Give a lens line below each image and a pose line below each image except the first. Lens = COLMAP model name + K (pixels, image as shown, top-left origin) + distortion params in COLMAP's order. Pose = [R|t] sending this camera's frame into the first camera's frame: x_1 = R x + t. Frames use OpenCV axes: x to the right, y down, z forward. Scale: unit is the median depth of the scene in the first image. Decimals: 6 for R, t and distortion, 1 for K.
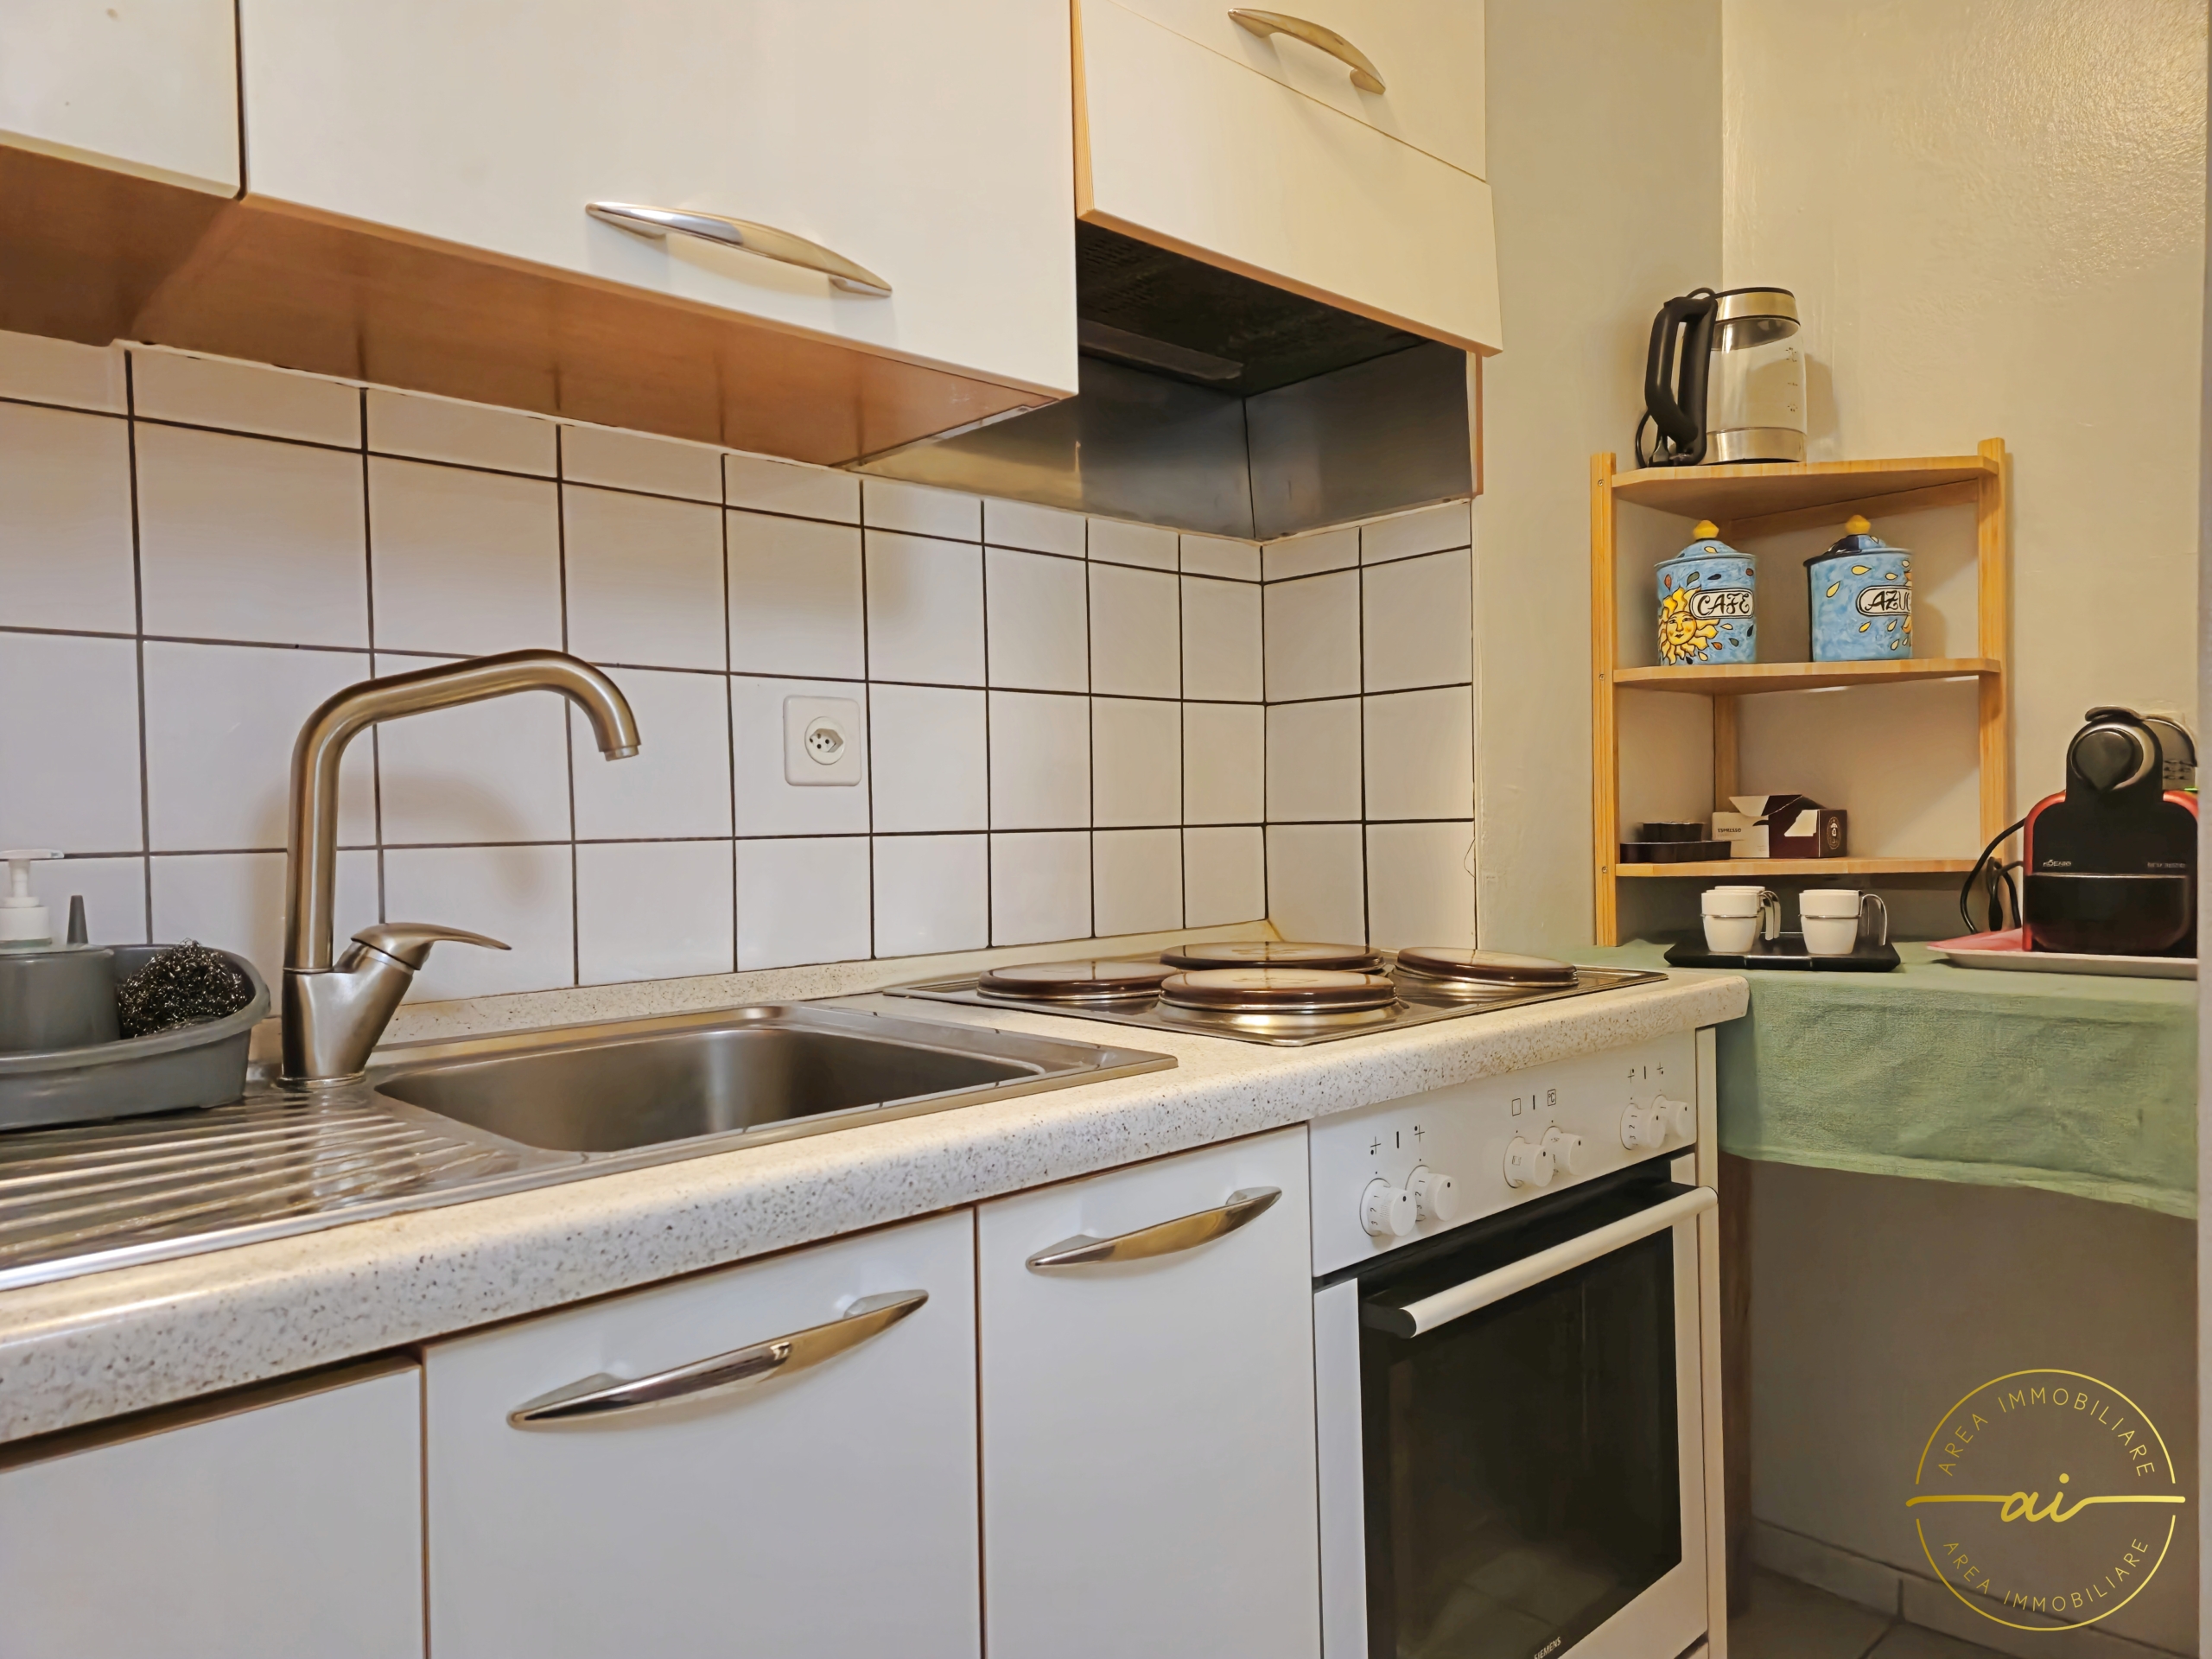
lens RADIAL K [[1475.6, 0, 1084.7], [0, 1475.6, 850.3], [0, 0, 1]] dist [0.102648, -0.095429]
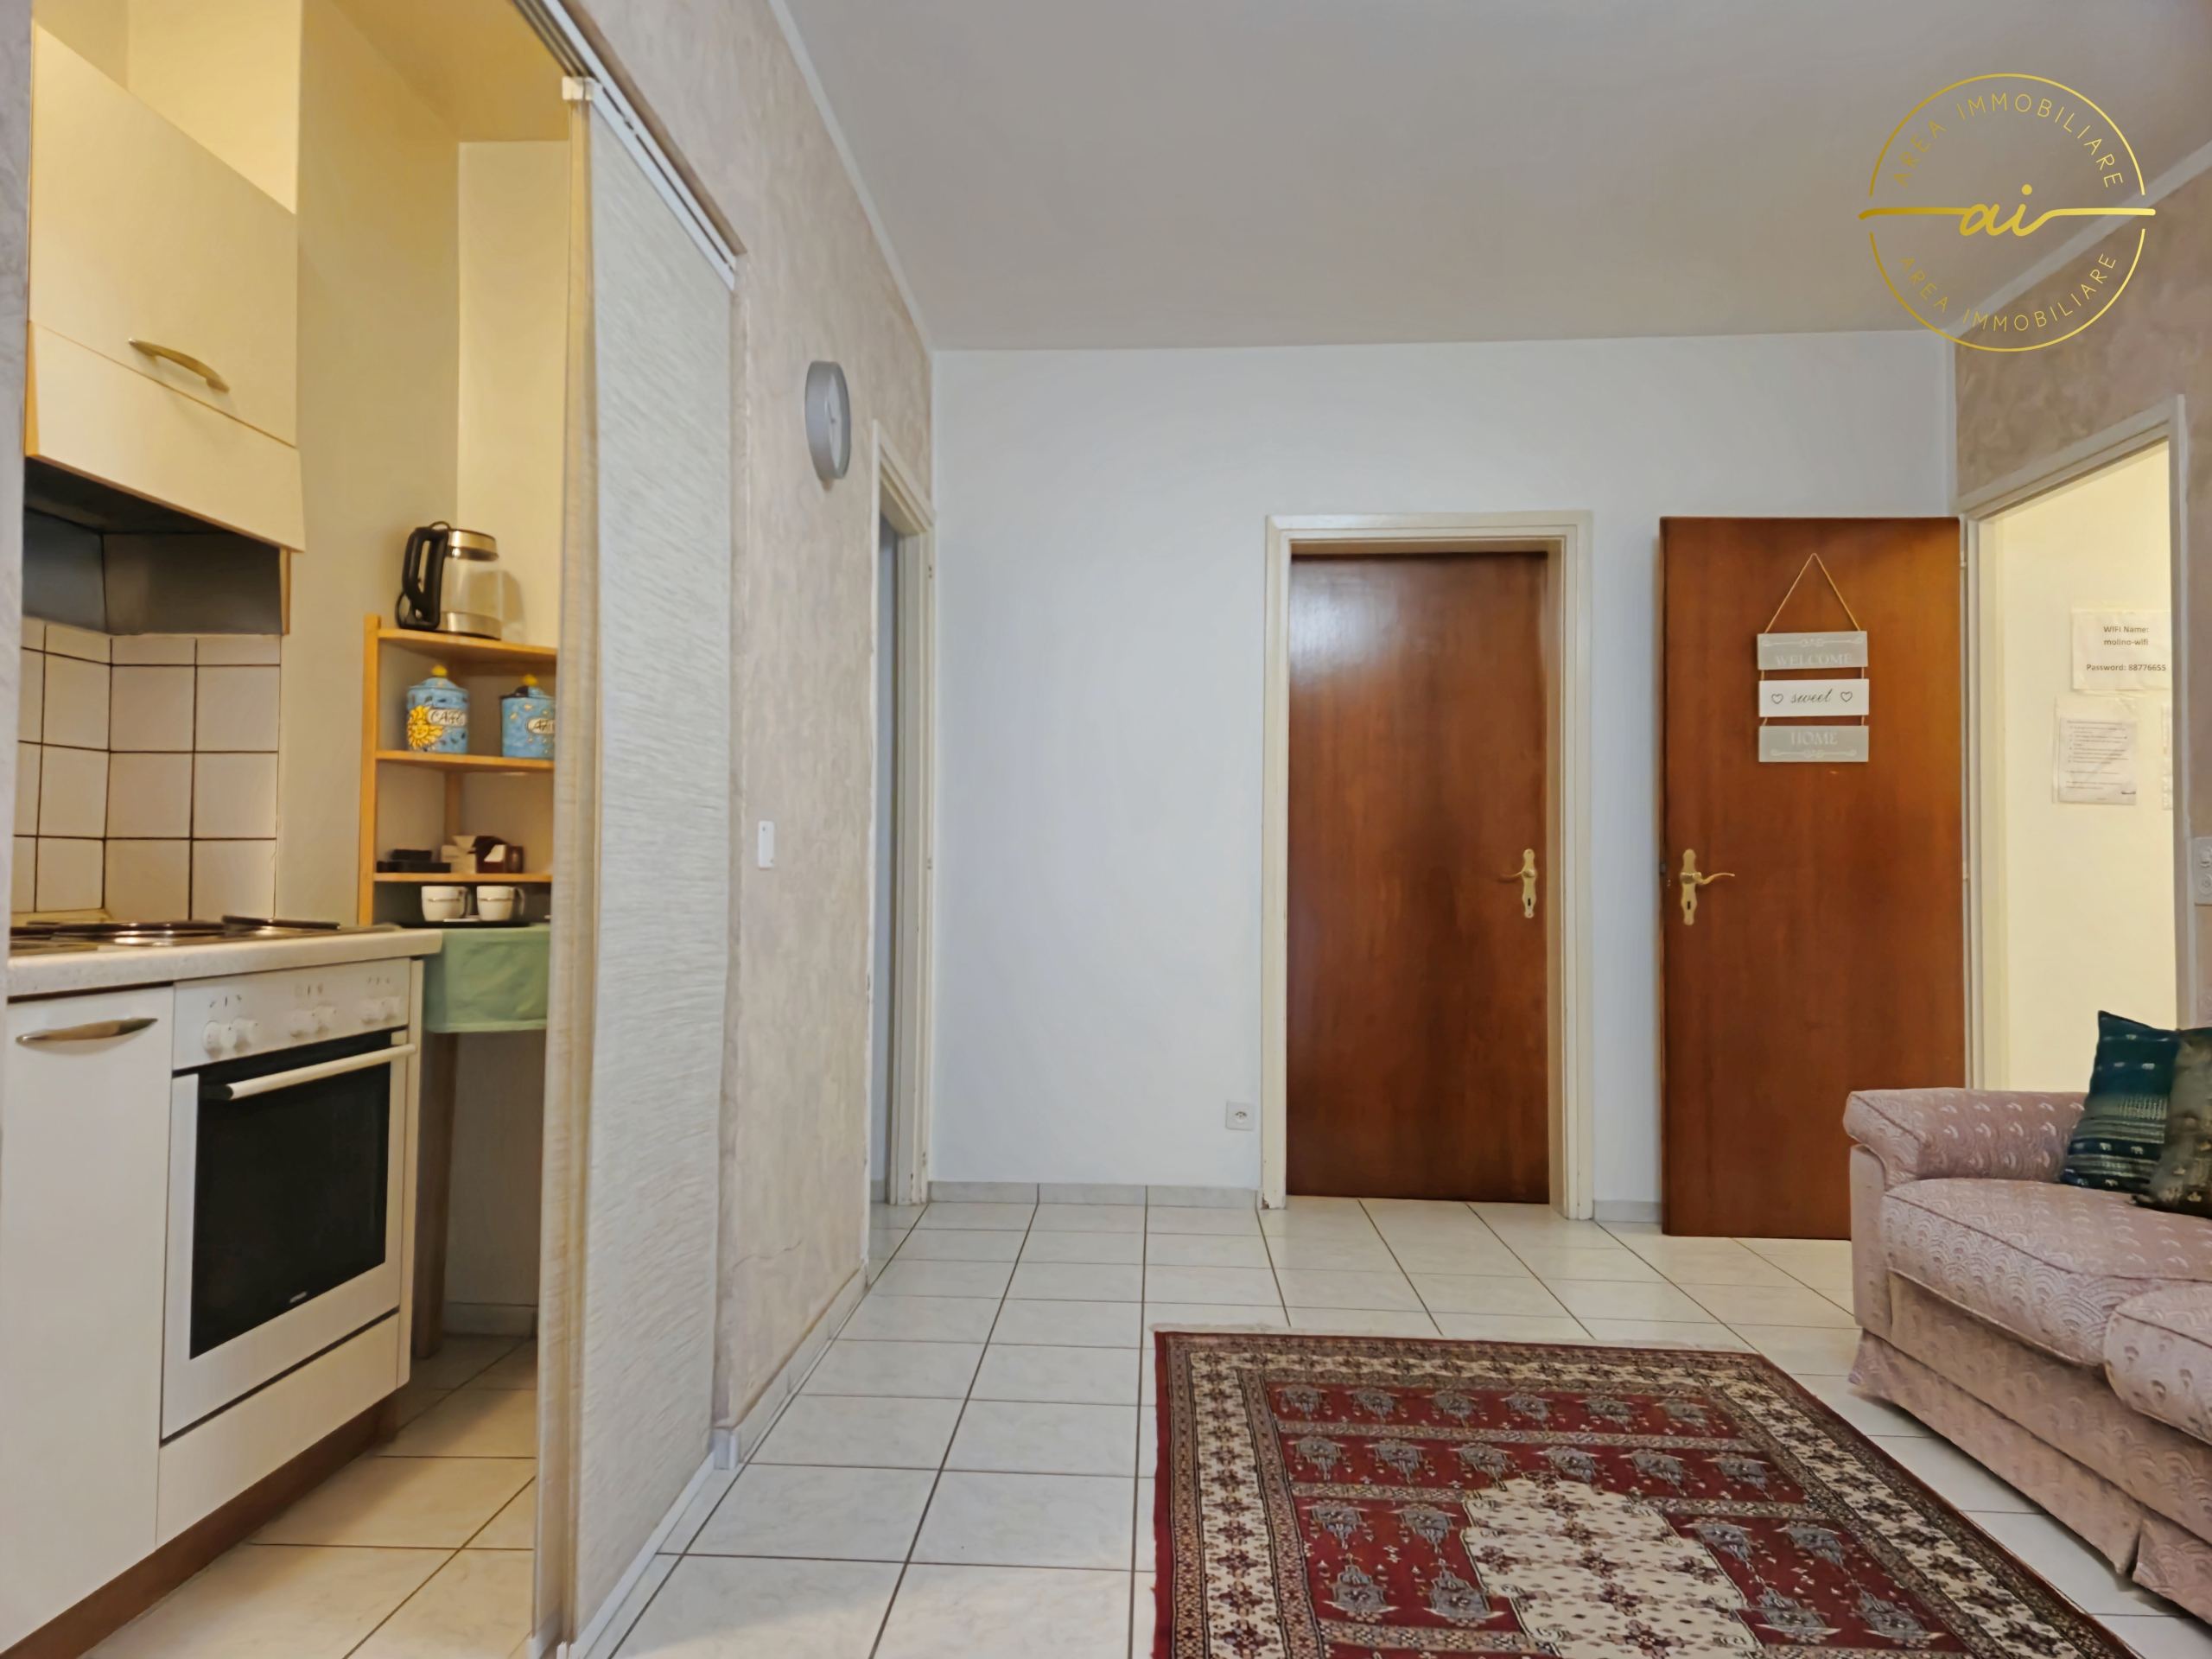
lens RADIAL K [[1469.9, 0, 1077.6], [0, 1469.9, 831.5], [0, 0, 1]] dist [0.106029, -0.093687]
pose [[0.726880, 0.048181, 0.685072, -0.192923], [-0.007068, 0.998008, -0.062690, 0.060058], [-0.686728, 0.040726, 0.725773, -0.670833]]
